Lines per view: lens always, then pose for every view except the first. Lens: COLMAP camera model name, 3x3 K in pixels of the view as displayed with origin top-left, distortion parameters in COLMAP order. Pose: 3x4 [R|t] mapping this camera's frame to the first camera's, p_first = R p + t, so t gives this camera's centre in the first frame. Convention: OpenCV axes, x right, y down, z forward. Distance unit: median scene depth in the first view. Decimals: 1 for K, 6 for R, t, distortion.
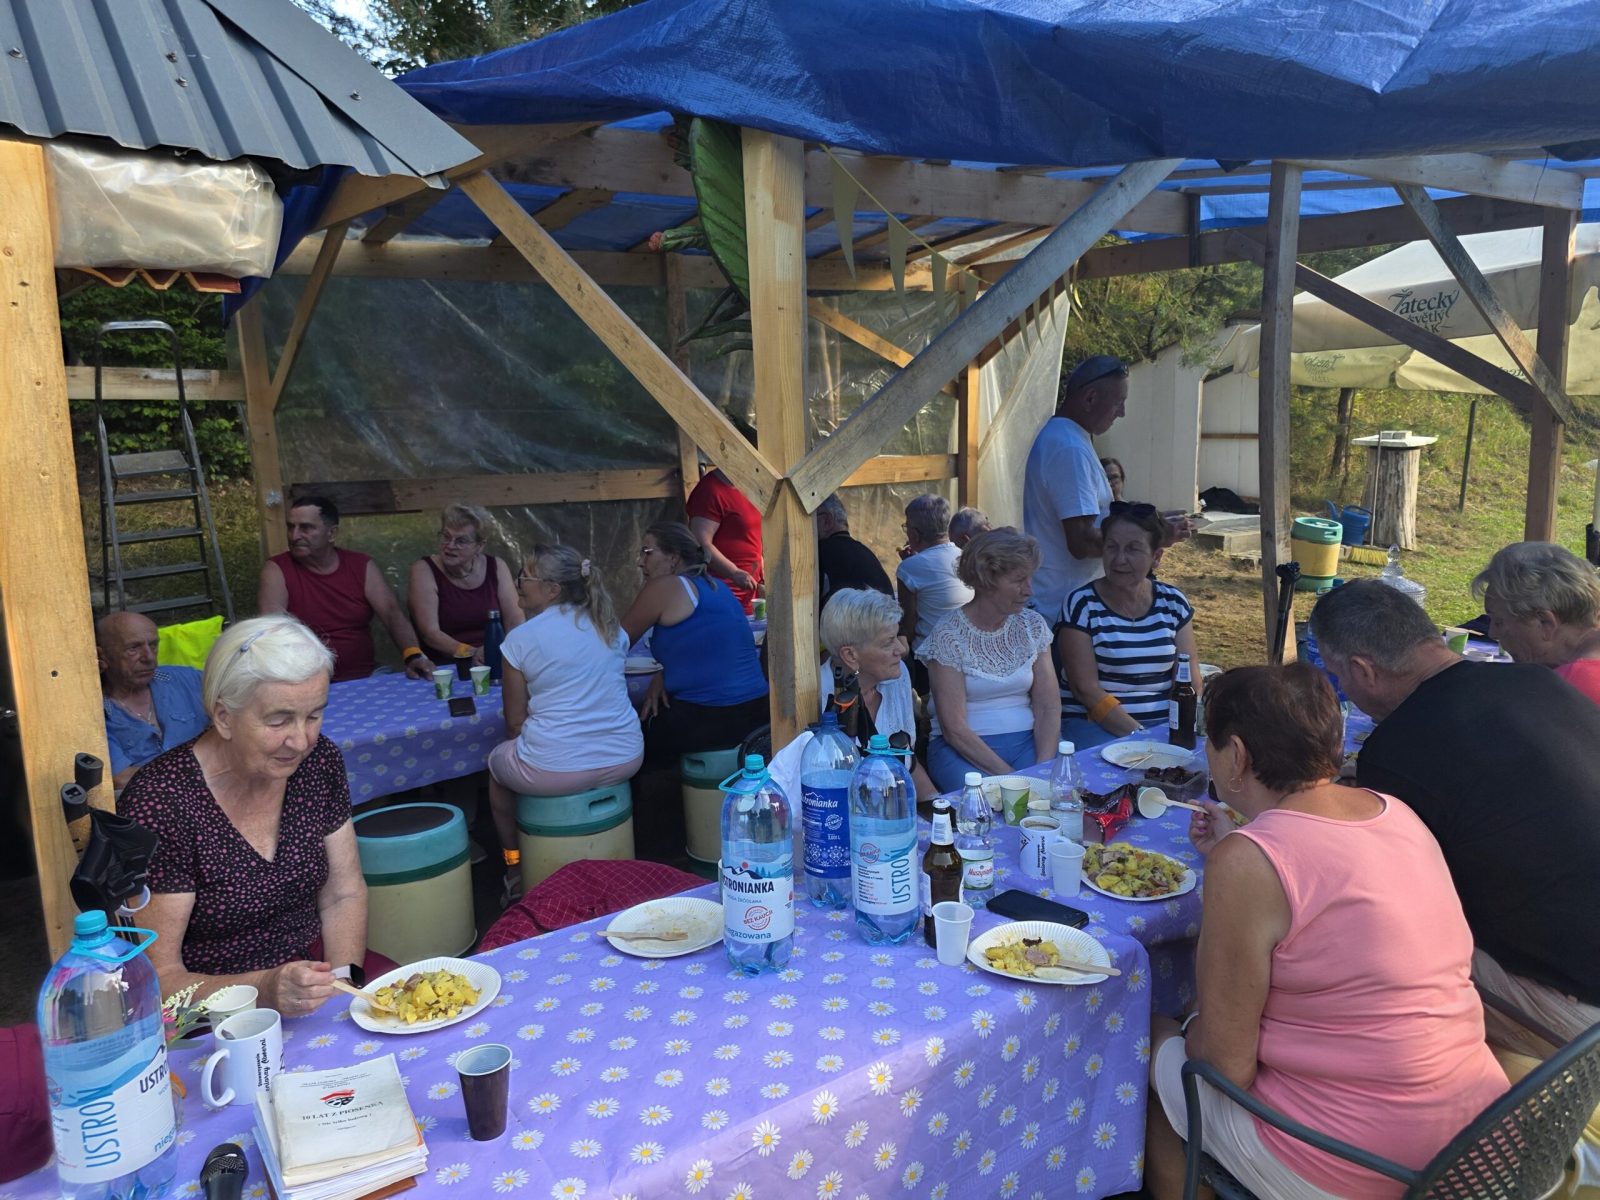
lens RADIAL K [[1050.3, 0, 819.7], [0, 1050.3, 601.7], [0, 0, 1]] dist [0.041514, -0.029518]
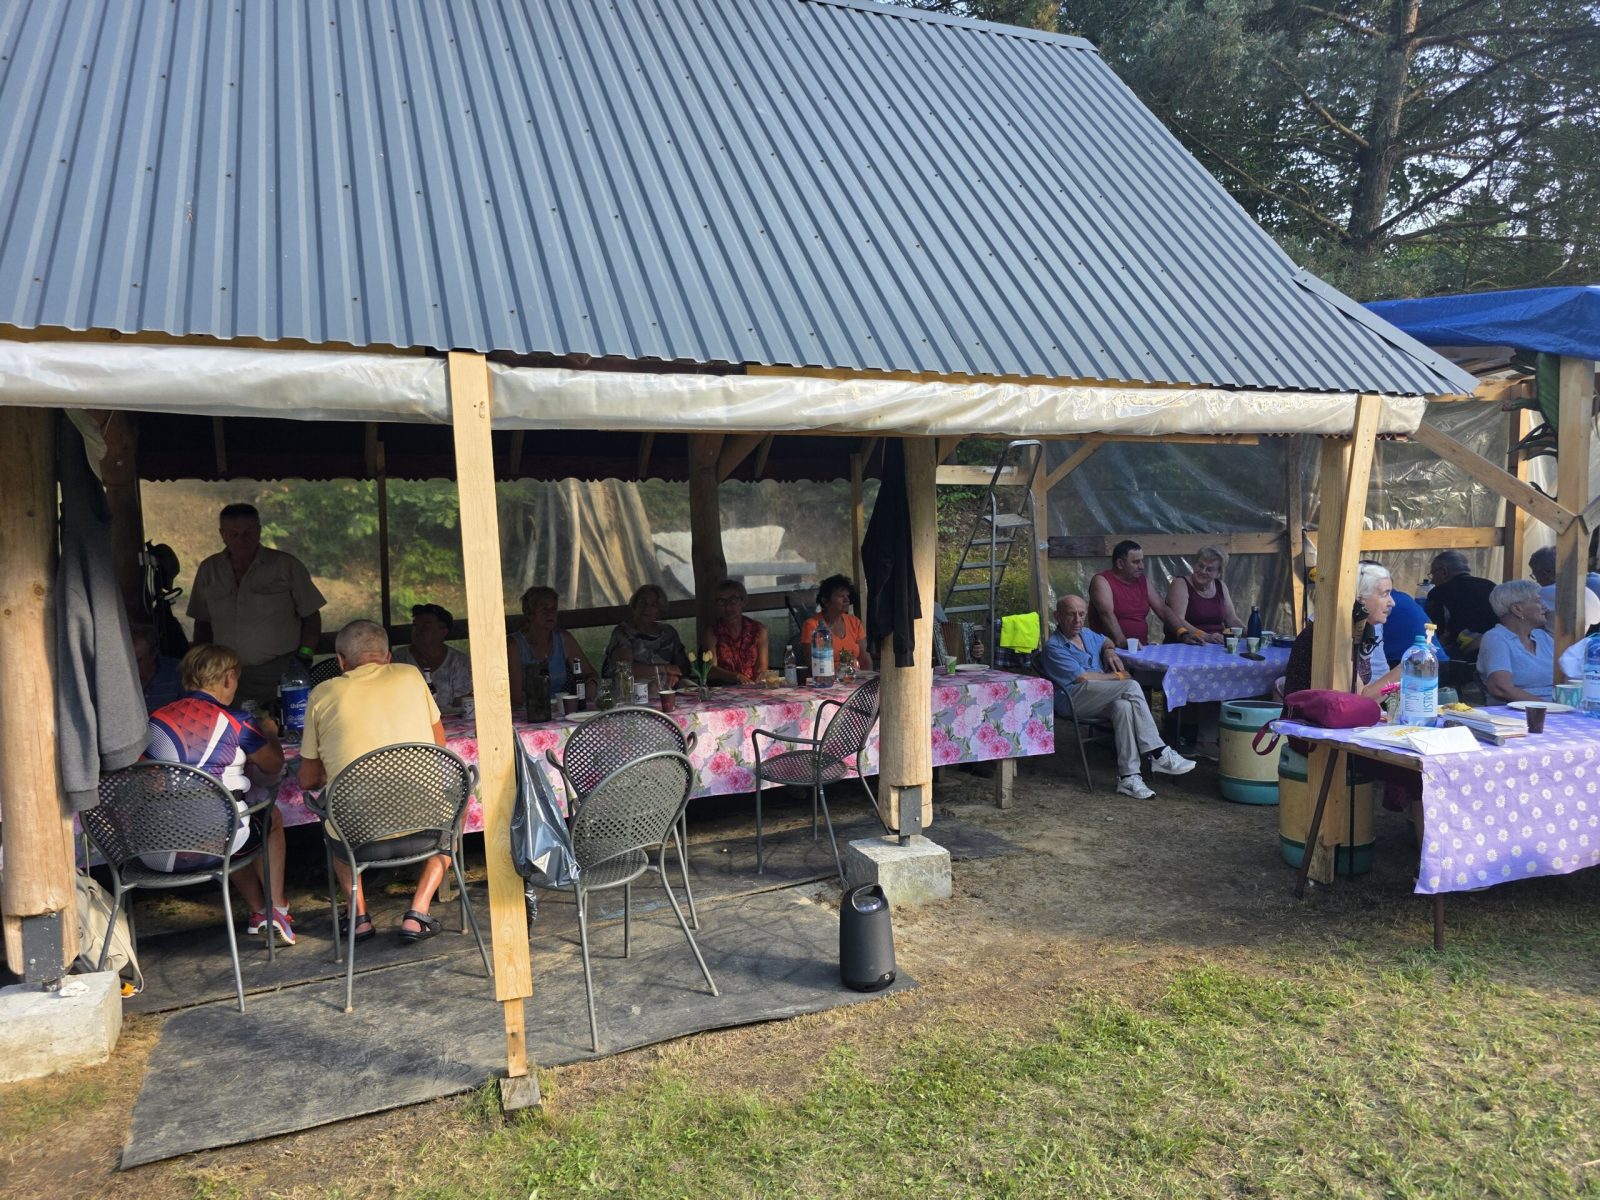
lens RADIAL K [[1070.2, 0, 789.1], [0, 1070.2, 609.9], [0, 0, 1]] dist [0.069127, -0.065145]
pose [[0.946738, 0.038732, -0.319667, -0.312047], [-0.063812, 0.995618, -0.068356, 0.121397], [0.315619, 0.085113, 0.945061, -0.583708]]
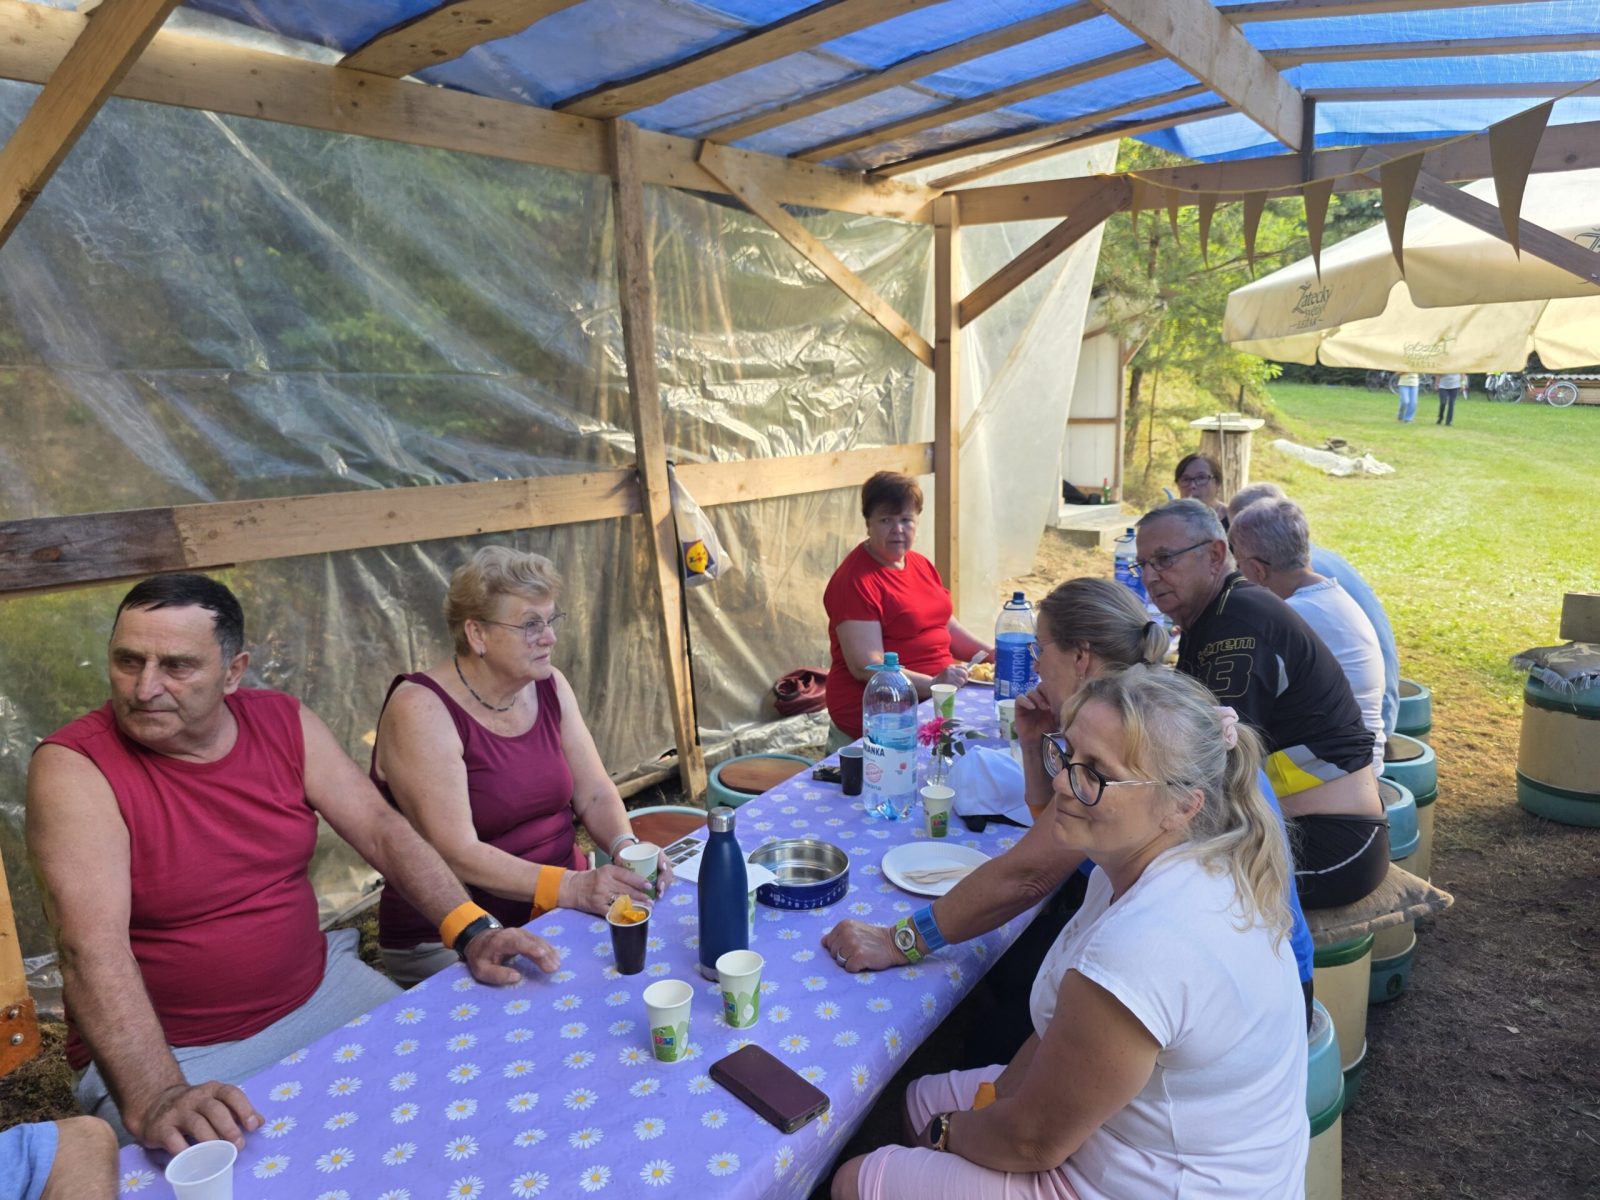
lens RADIAL K [[1058.8, 0, 795.7], [0, 1058.8, 601.8], [0, 0, 1]] dist [0.039358, -0.029875]
pose [[0.936198, -0.066769, 0.345073, -0.285357], [0.064696, 0.997751, 0.017535, -0.055904], [-0.345468, 0.005908, 0.938412, 0.390827]]
